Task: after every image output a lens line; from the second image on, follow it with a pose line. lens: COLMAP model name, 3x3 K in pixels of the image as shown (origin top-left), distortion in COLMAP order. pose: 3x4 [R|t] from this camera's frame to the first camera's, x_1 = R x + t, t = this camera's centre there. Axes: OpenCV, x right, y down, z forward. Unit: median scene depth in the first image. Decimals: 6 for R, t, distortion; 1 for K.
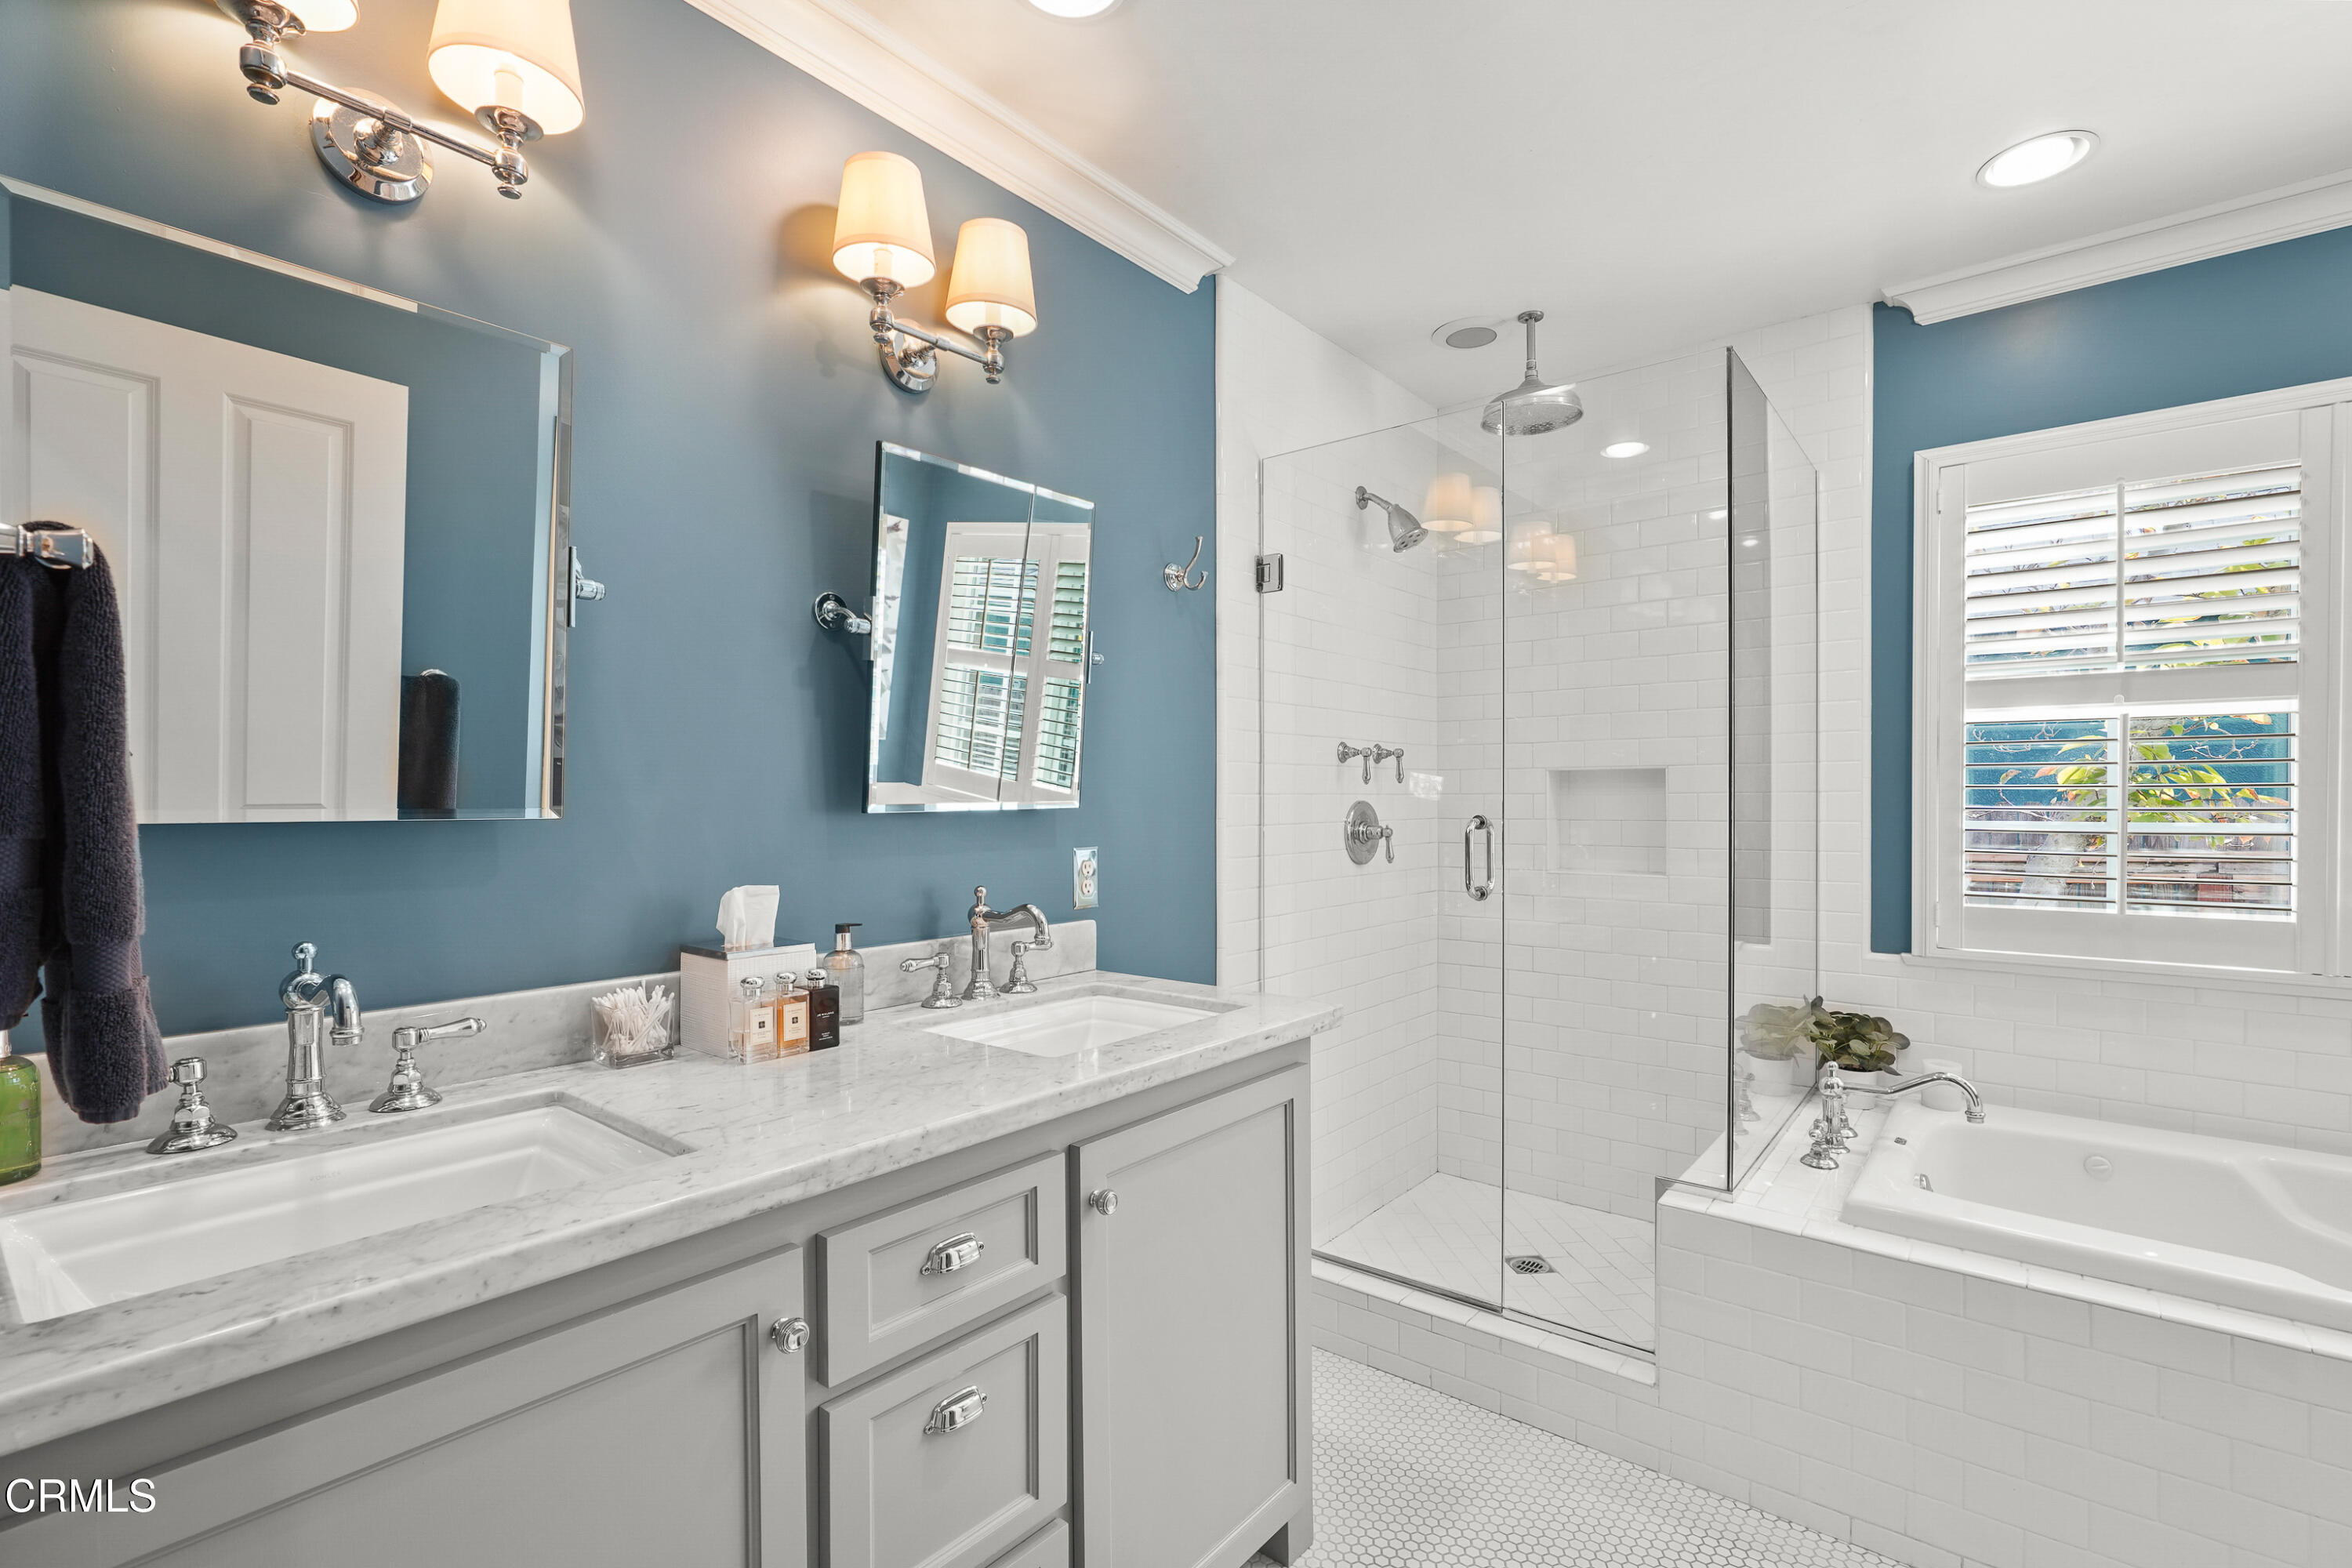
lens RADIAL K [[1072.7, 0, 1179.2], [0, 1072.7, 808.9], [0, 0, 1]] dist [-0.009051, 0.004703]
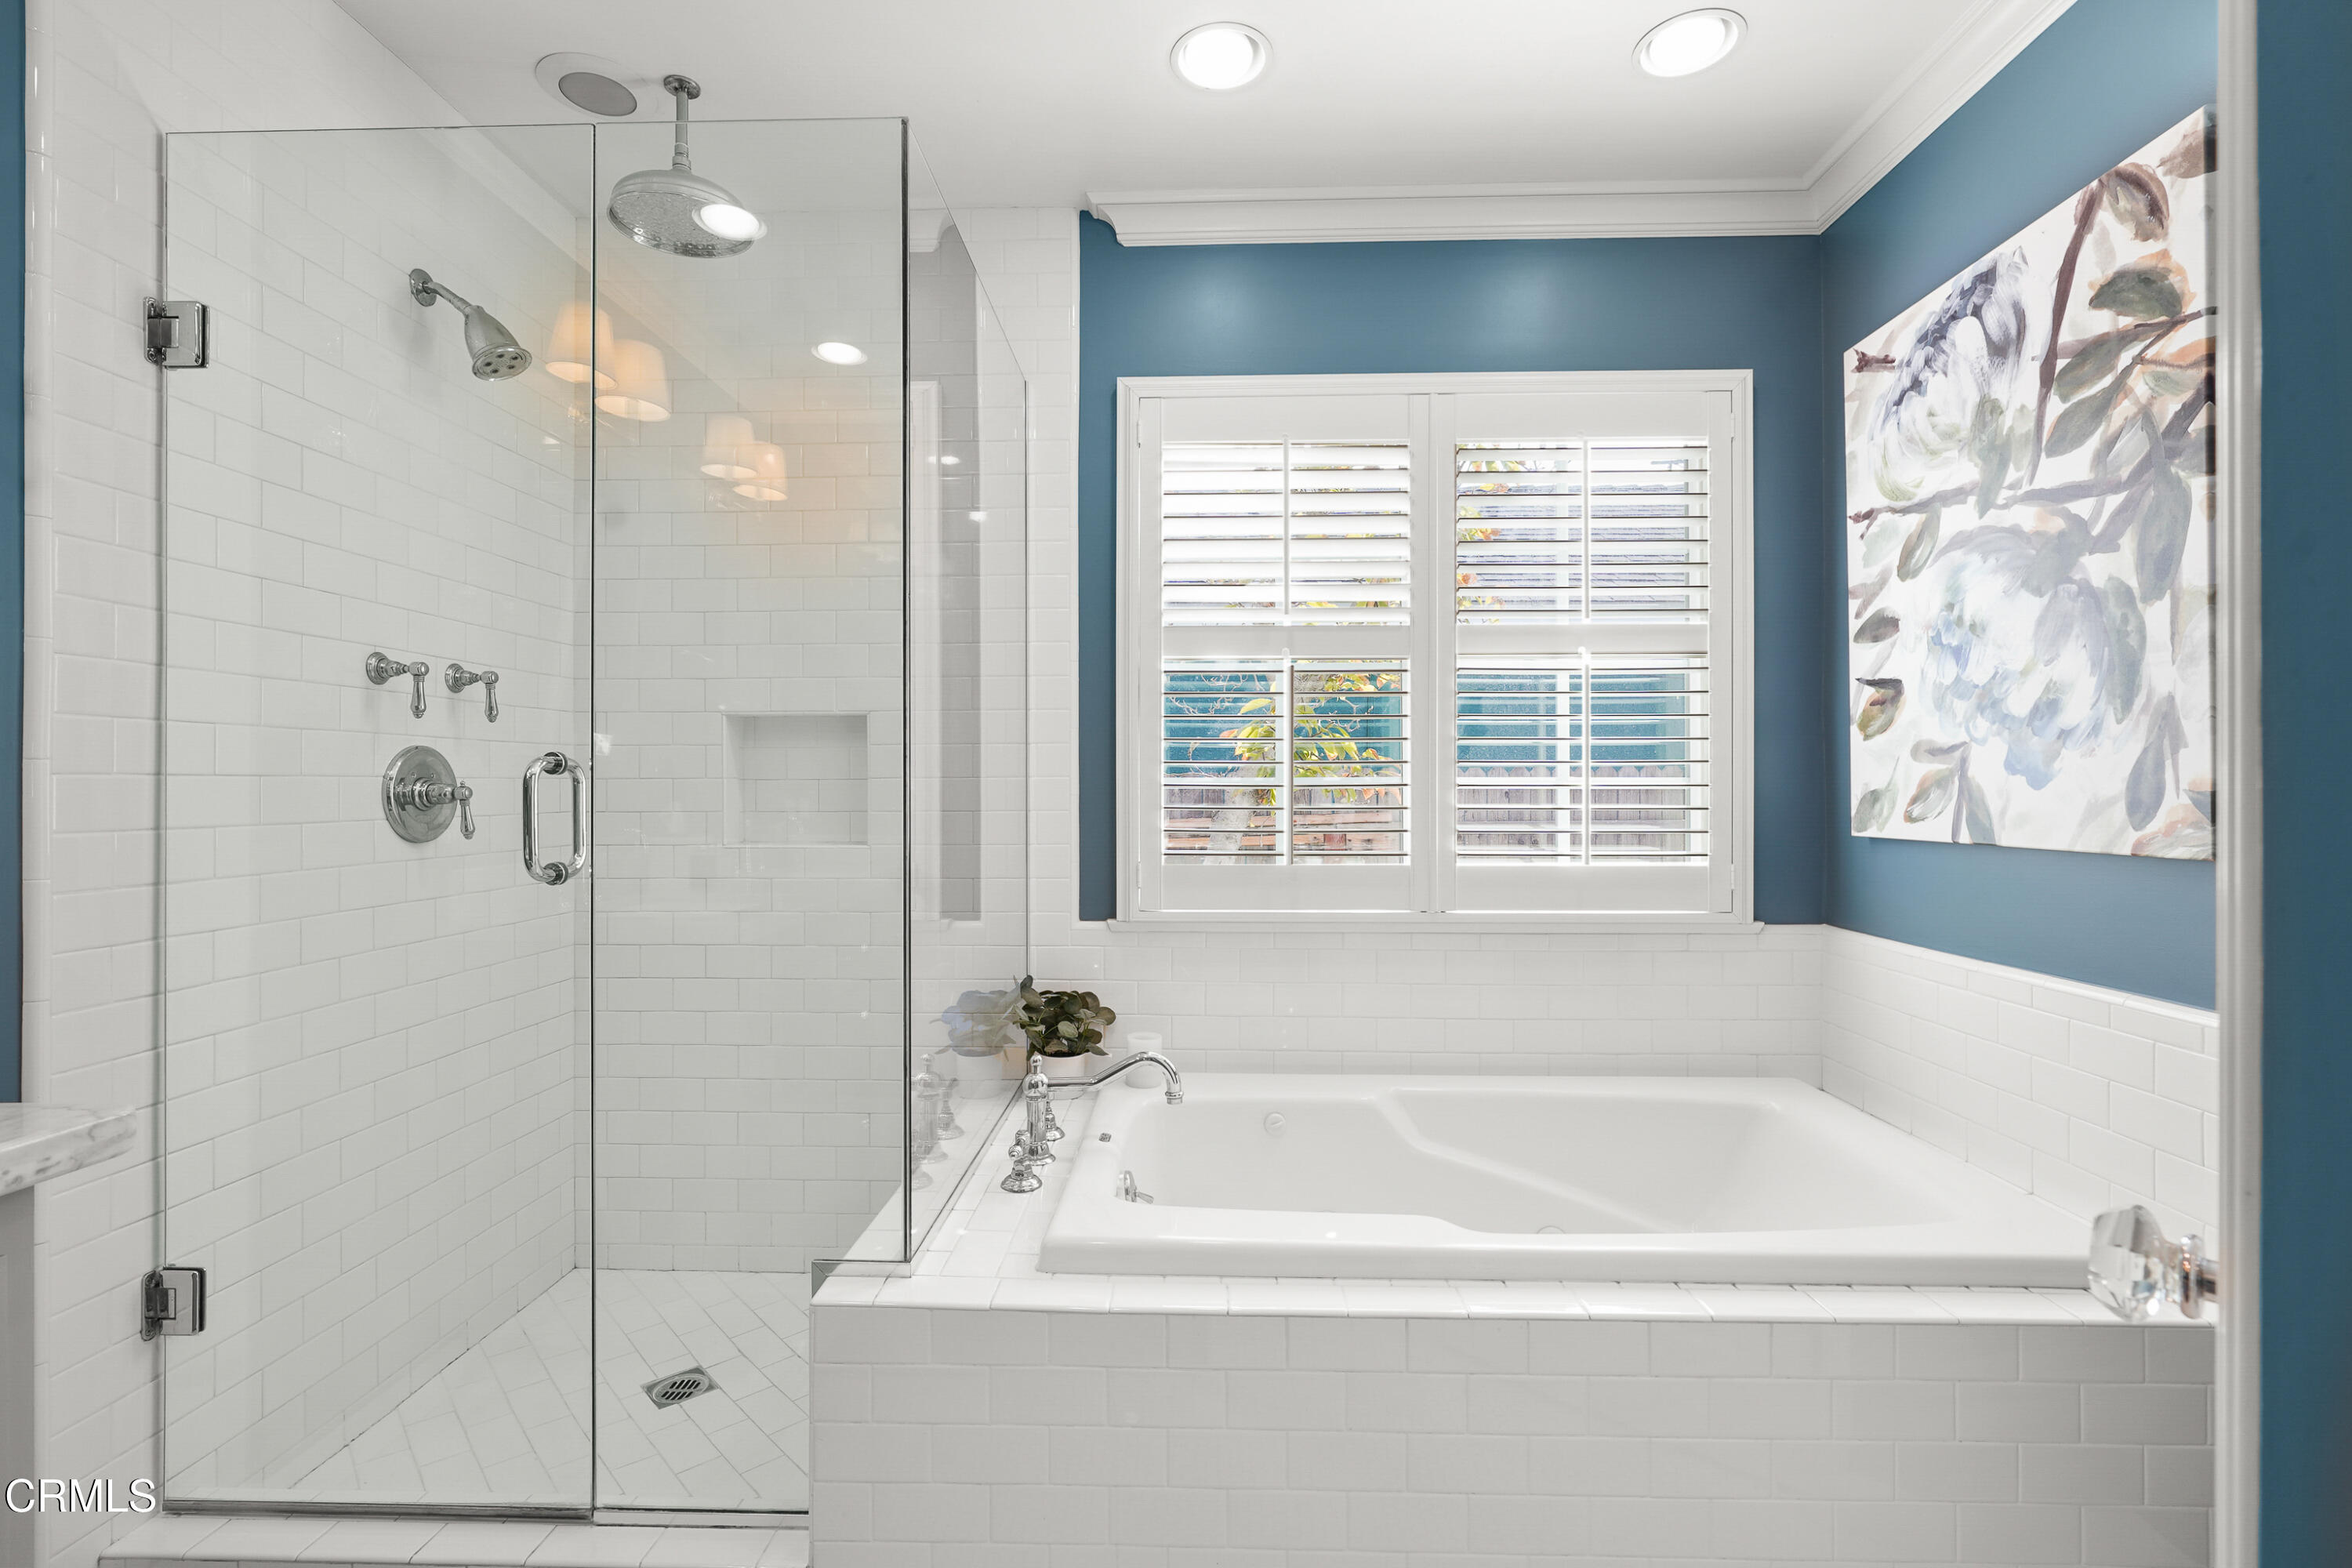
lens RADIAL K [[1072.7, 0, 1177.6], [0, 1072.7, 786.2], [0, 0, 1]] dist [-0.009051, 0.004703]
pose [[0.796816, 0.002386, 0.604217, 0.169752], [0.004966, 0.999933, -0.010498, 0.030924], [-0.604202, 0.011365, 0.796750, 0.232906]]
